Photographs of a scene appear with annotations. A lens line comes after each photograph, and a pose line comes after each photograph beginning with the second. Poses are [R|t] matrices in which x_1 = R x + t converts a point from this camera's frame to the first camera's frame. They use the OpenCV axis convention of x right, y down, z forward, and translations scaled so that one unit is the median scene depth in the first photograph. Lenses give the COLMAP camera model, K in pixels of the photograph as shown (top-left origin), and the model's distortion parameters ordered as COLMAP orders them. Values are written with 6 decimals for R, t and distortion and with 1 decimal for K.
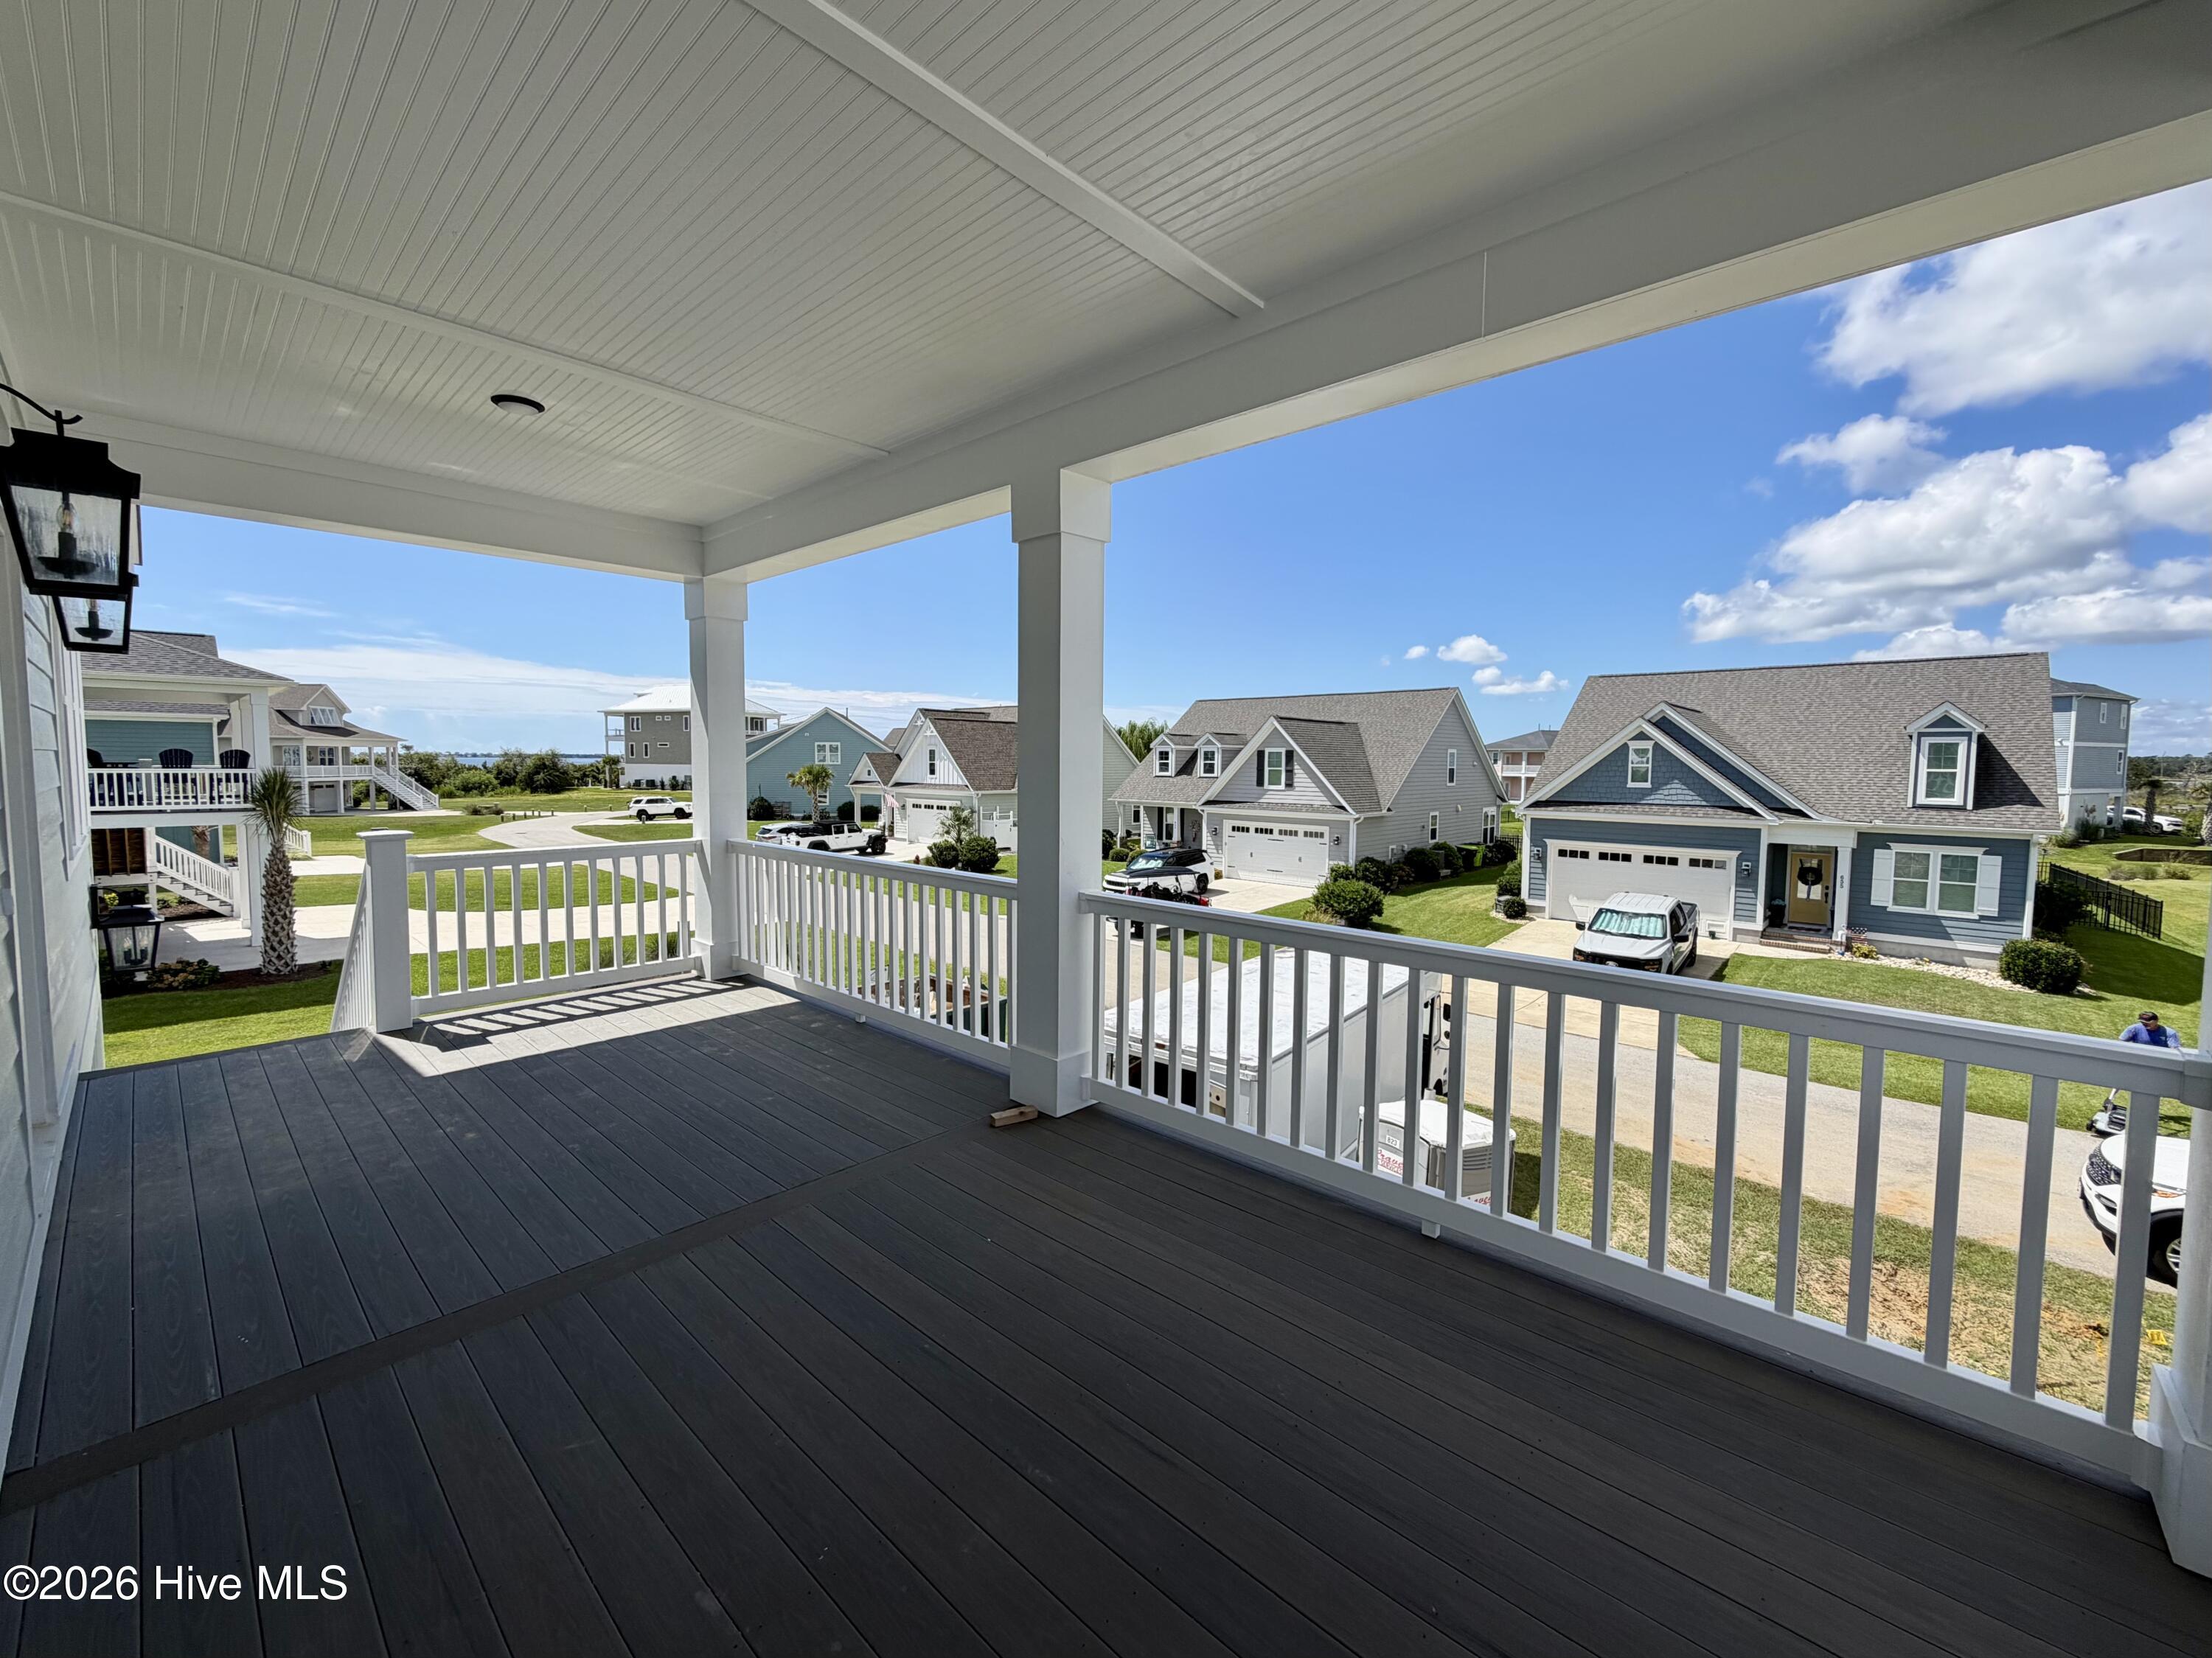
lens RADIAL K [[902.3, 0, 1118.7], [0, 902.3, 813.6], [0, 0, 1]] dist [0.001414, -0.000316]
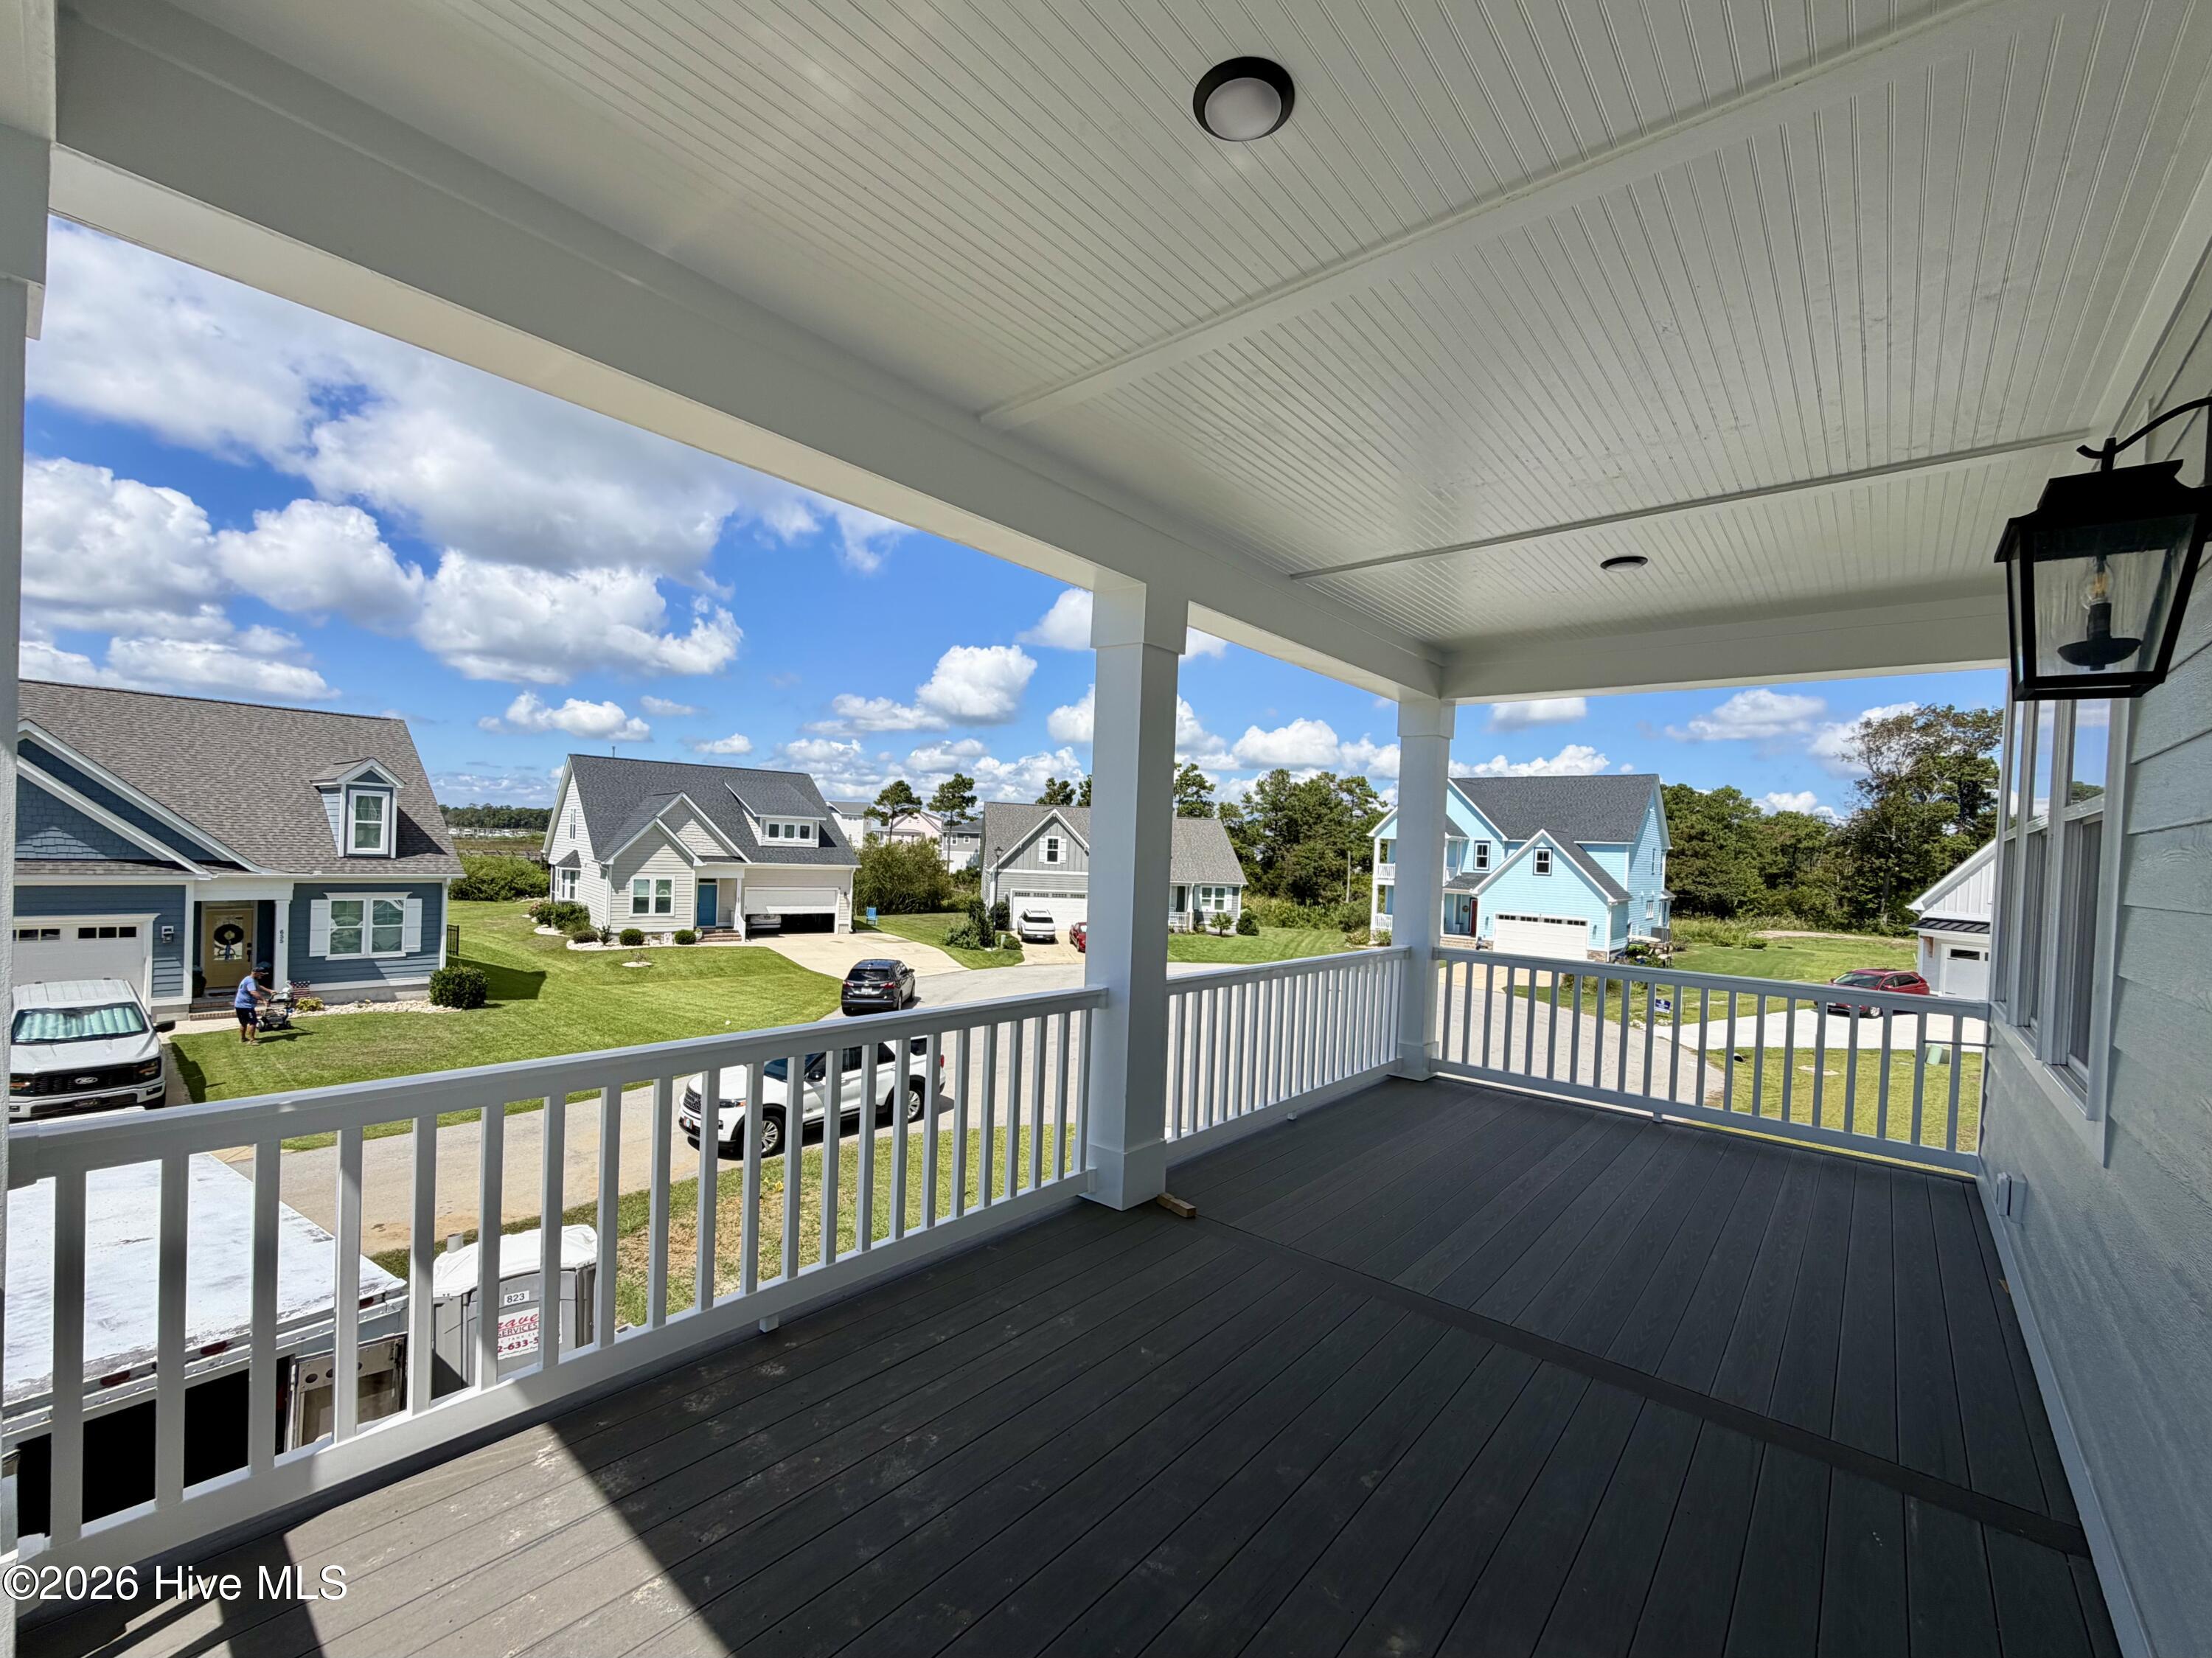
lens RADIAL K [[902.3, 0, 1092.1], [0, 902.3, 870.0], [0, 0, 1]] dist [0.001414, -0.000316]
pose [[-0.028032, -0.033874, 0.999033, -0.175010], [0.016481, 0.999274, 0.034344, -0.013415], [-0.999471, 0.017427, -0.027453, 0.172014]]
